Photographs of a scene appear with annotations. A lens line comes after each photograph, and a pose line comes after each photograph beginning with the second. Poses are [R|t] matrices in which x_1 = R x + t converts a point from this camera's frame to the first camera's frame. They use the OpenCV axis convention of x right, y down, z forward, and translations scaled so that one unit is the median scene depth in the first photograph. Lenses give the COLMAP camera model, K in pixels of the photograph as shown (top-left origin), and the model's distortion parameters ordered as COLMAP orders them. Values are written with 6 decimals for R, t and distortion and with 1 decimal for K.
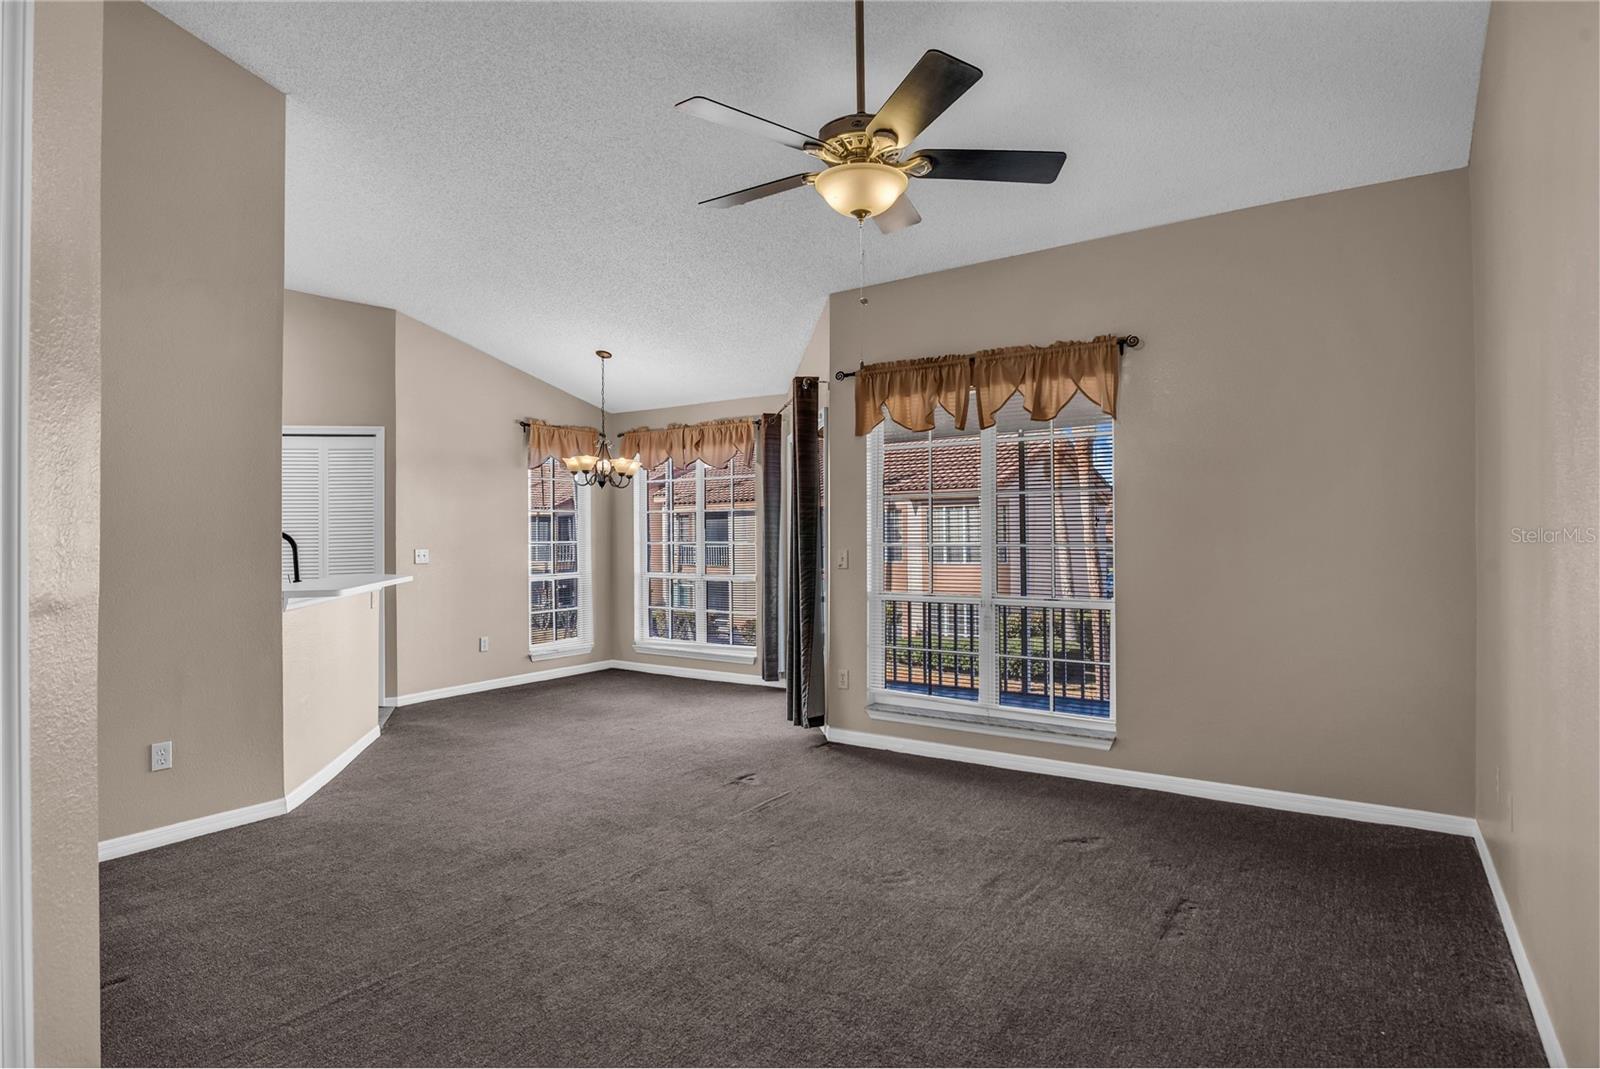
lens RADIAL K [[853.7, 0, 801.6], [0, 853.7, 532.9], [0, 0, 1]] dist [-0.024642, 0.000583]
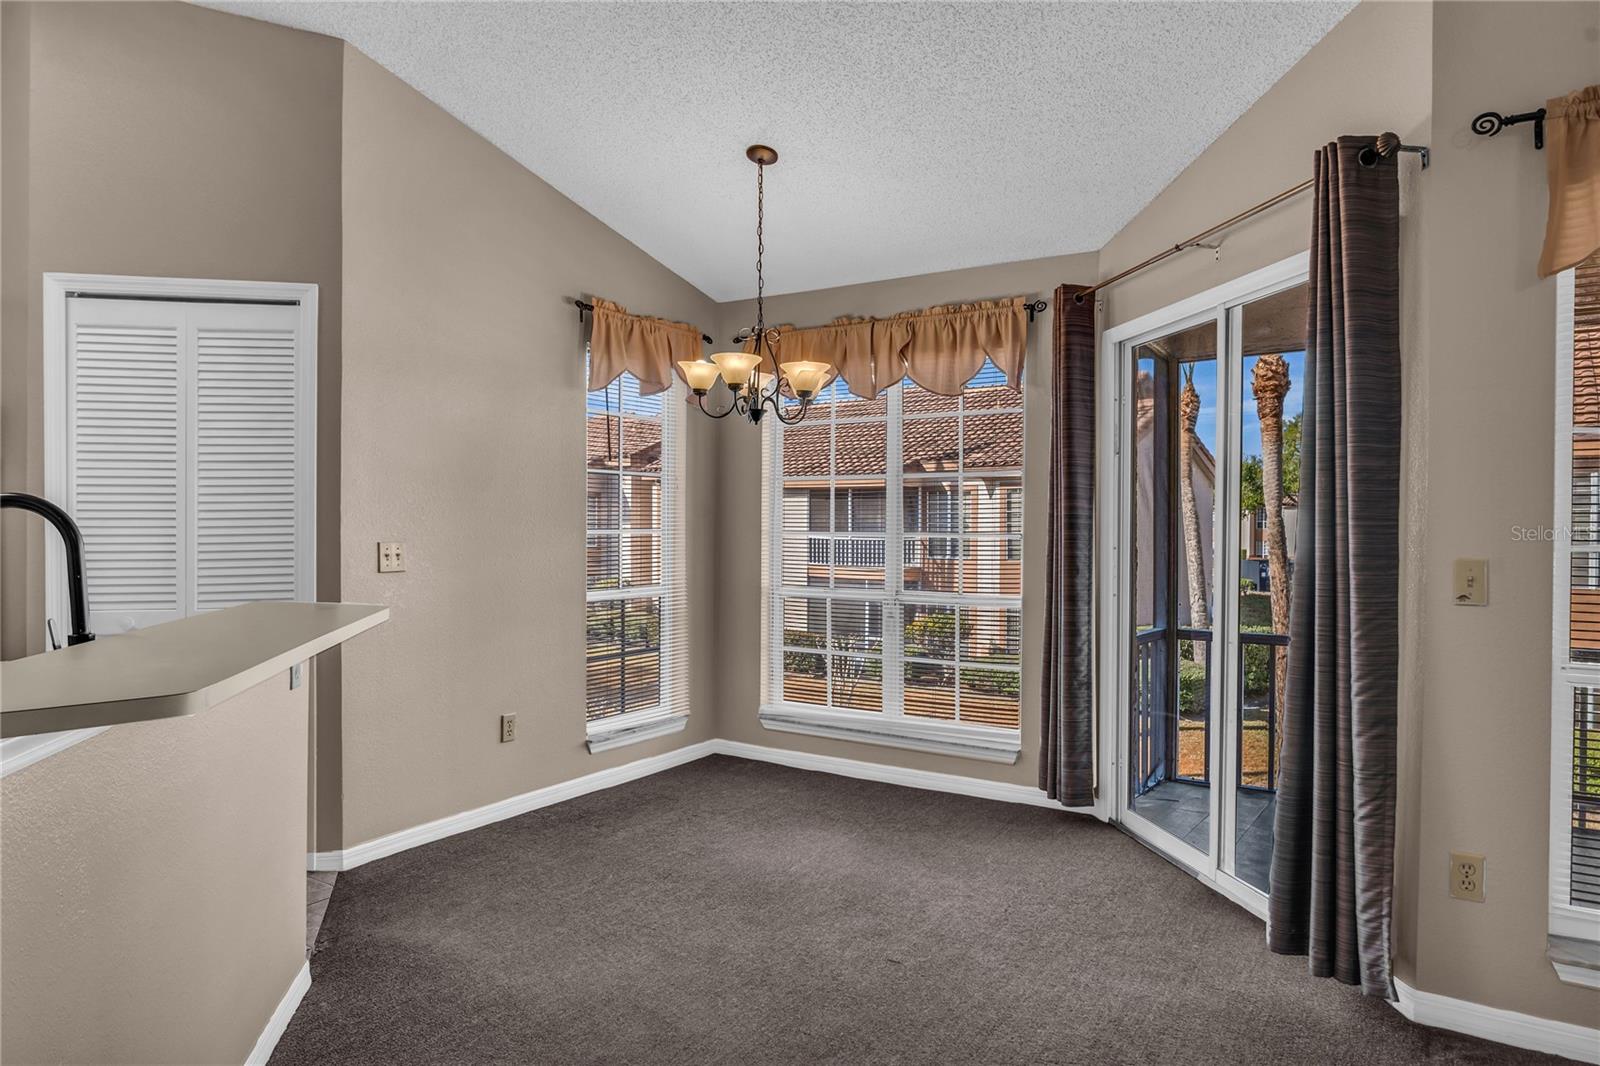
lens RADIAL K [[996.9, 0, 806.0], [0, 996.9, 535.0], [0, 0, 1]] dist [-0.021687, 0.004567]
pose [[0.999785, 0.010546, 0.017868, -0.214010], [-0.010807, 0.999835, 0.014590, 0.004041], [-0.017711, -0.014780, 0.999734, 0.413773]]
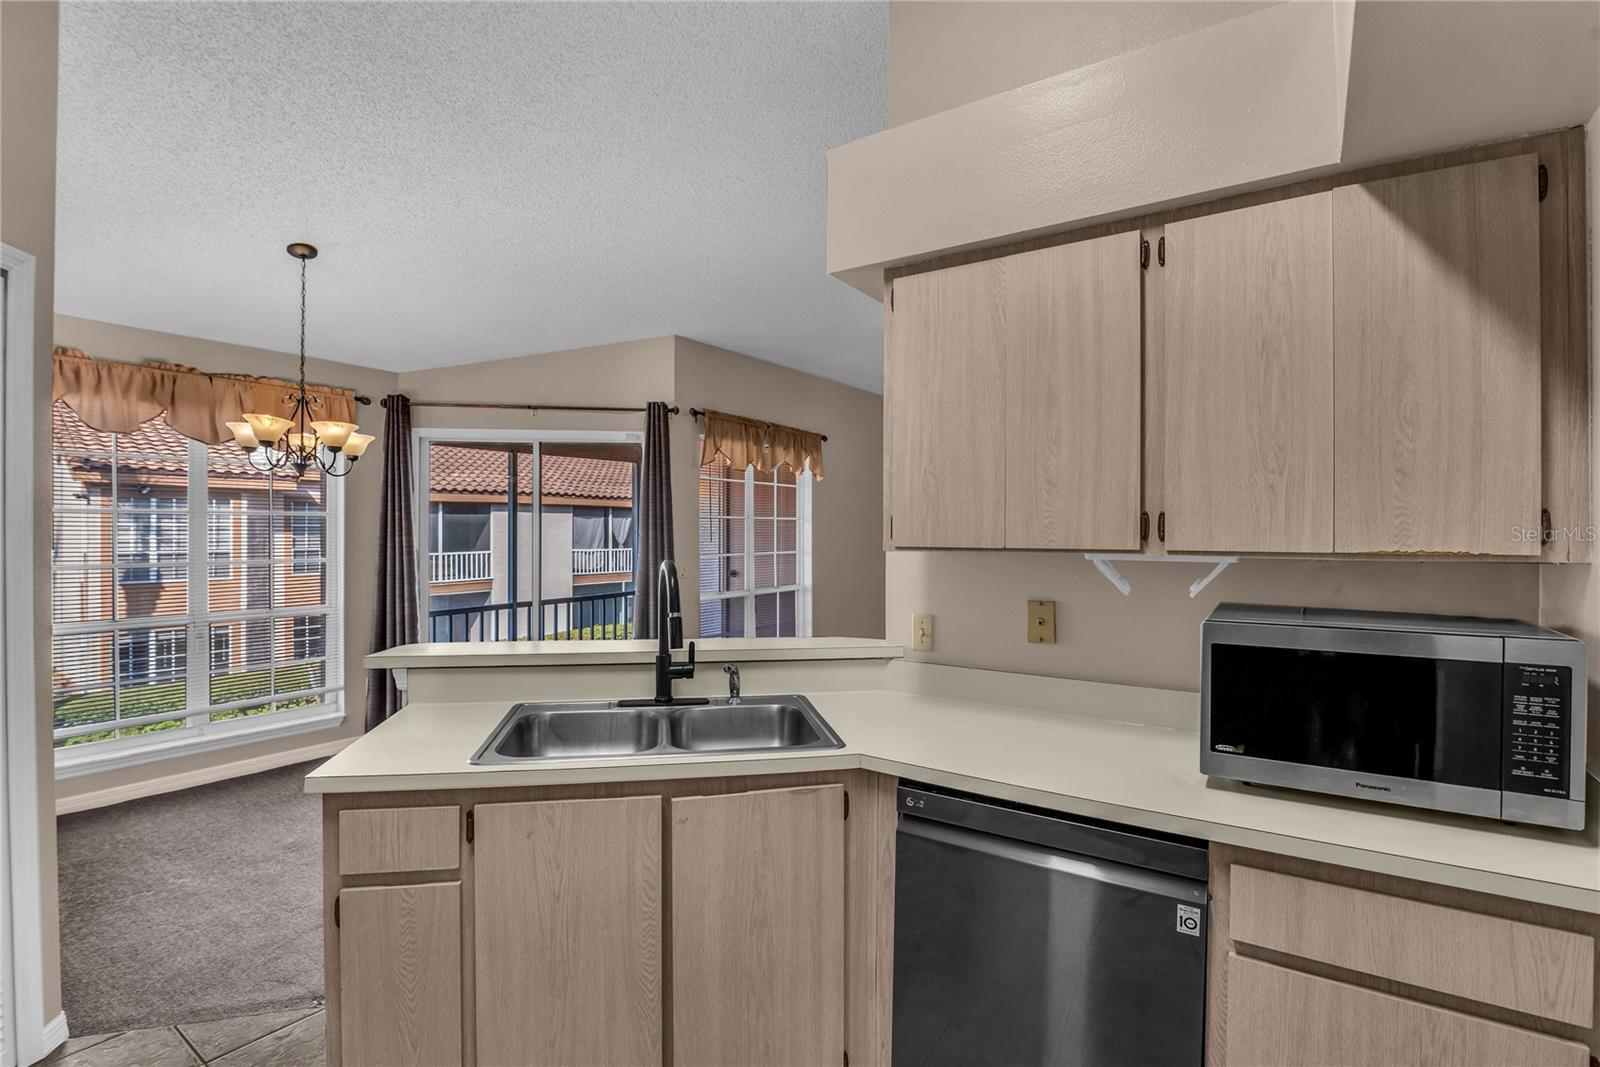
lens RADIAL K [[749.0, 0, 805.0], [0, 749.0, 532.4], [0, 0, 1]] dist [-0.021936, -0.001135]
pose [[0.001748, 0.004098, 0.999990, -0.749260], [-0.003788, 0.999984, -0.004092, -0.011673], [-0.999991, -0.003781, 0.001763, 0.645156]]
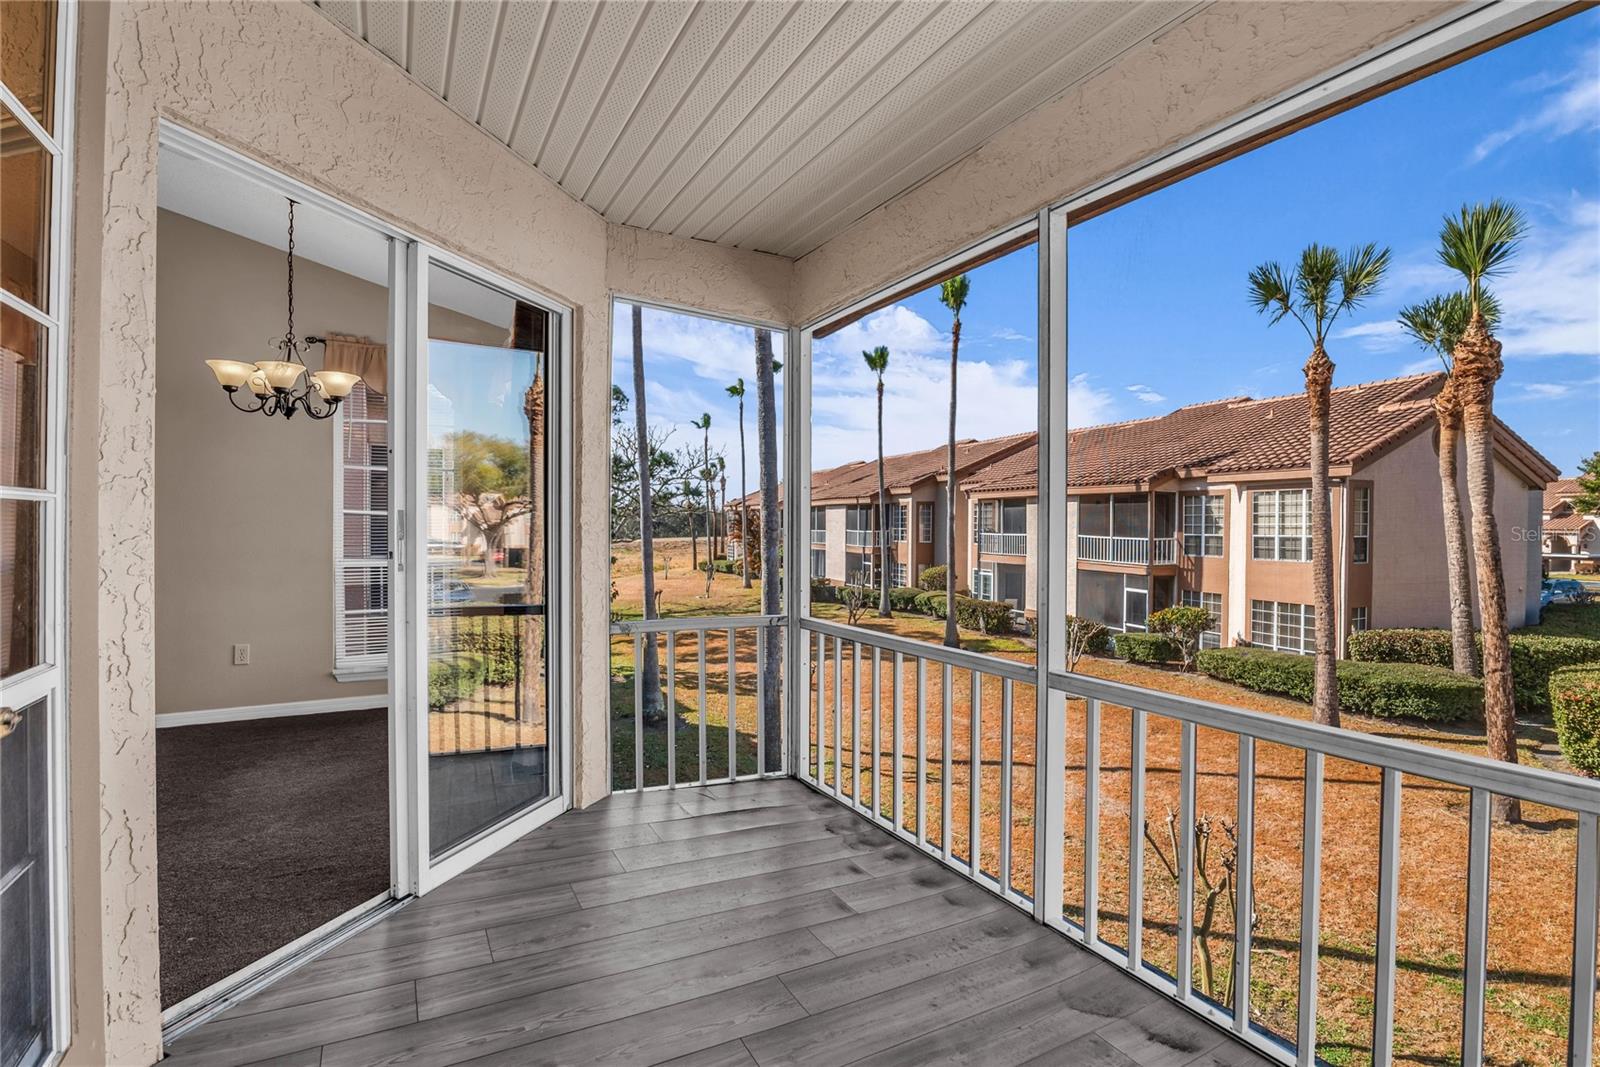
lens RADIAL K [[749.0, 0, 795.8], [0, 749.0, 530.7], [0, 0, 1]] dist [-0.021936, -0.001135]
pose [[0.892594, 0.017459, -0.450522, 0.315387], [-0.012875, 0.999829, 0.013238, 0.015799], [0.450677, -0.006015, 0.892667, 0.675103]]
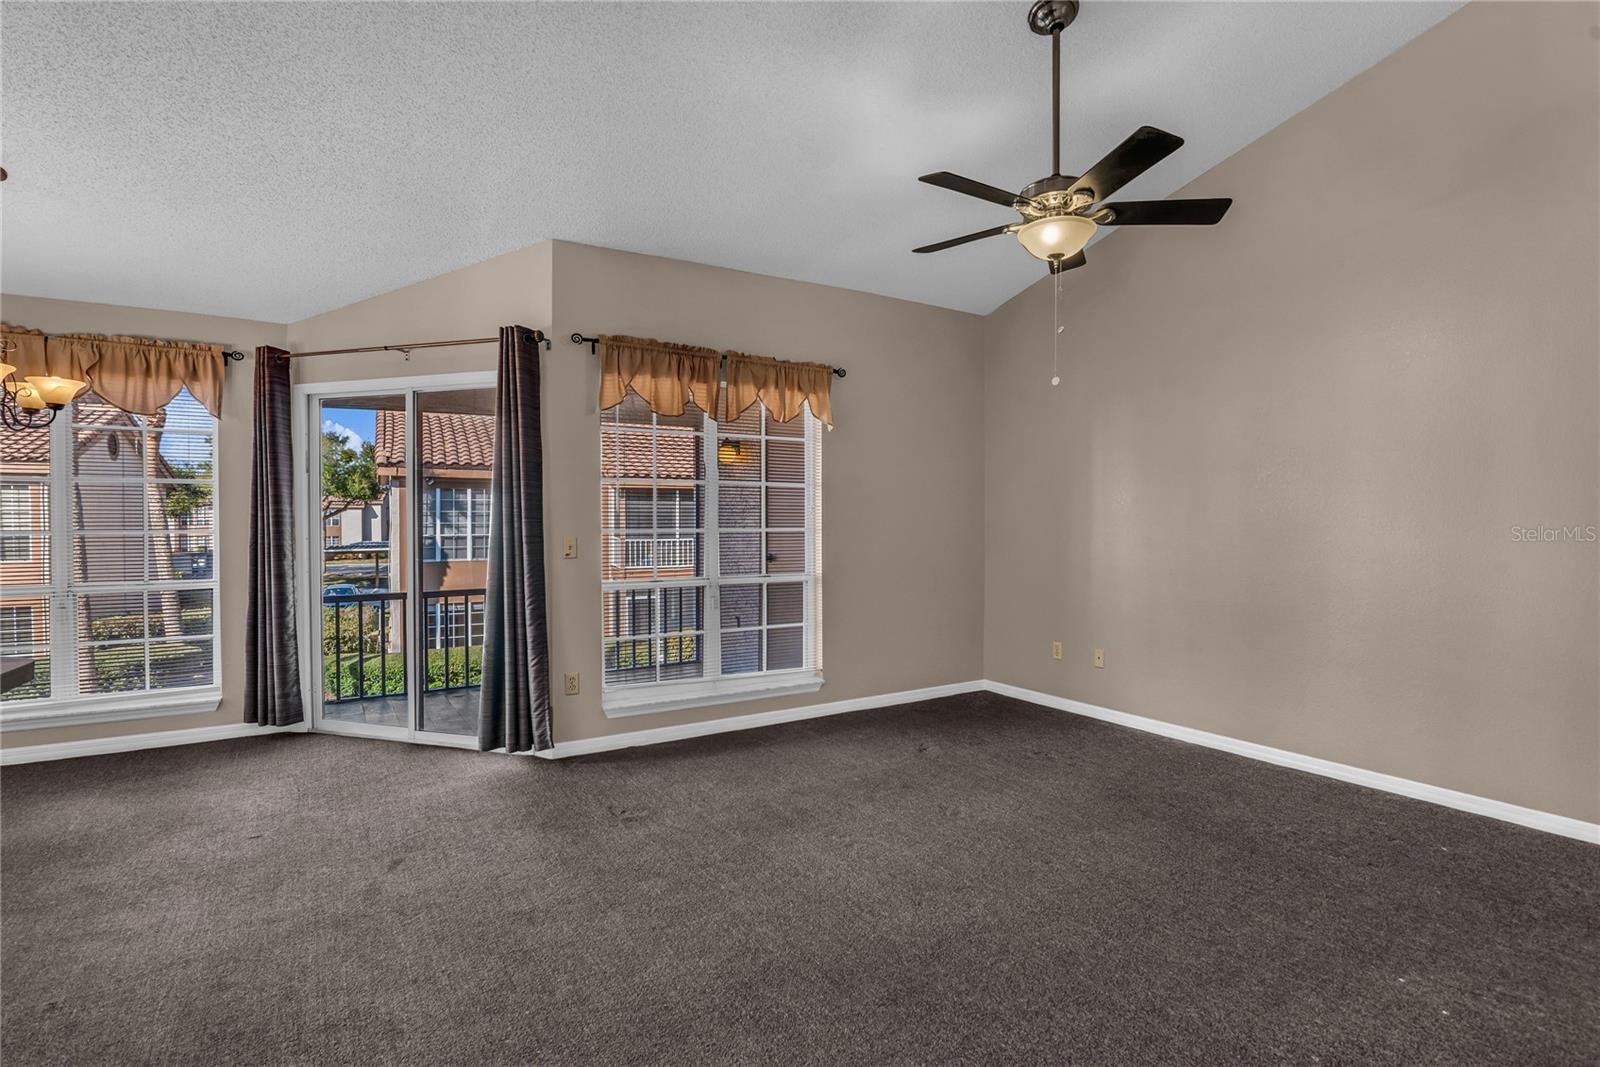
lens RADIAL K [[749.0, 0, 803.3], [0, 749.0, 529.9], [0, 0, 1]] dist [-0.021936, -0.001135]
pose [[0.413715, -0.003878, 0.910398, -0.426554], [-0.004068, 0.999973, 0.006108, 0.005666], [-0.910397, -0.006230, 0.413688, 0.358893]]
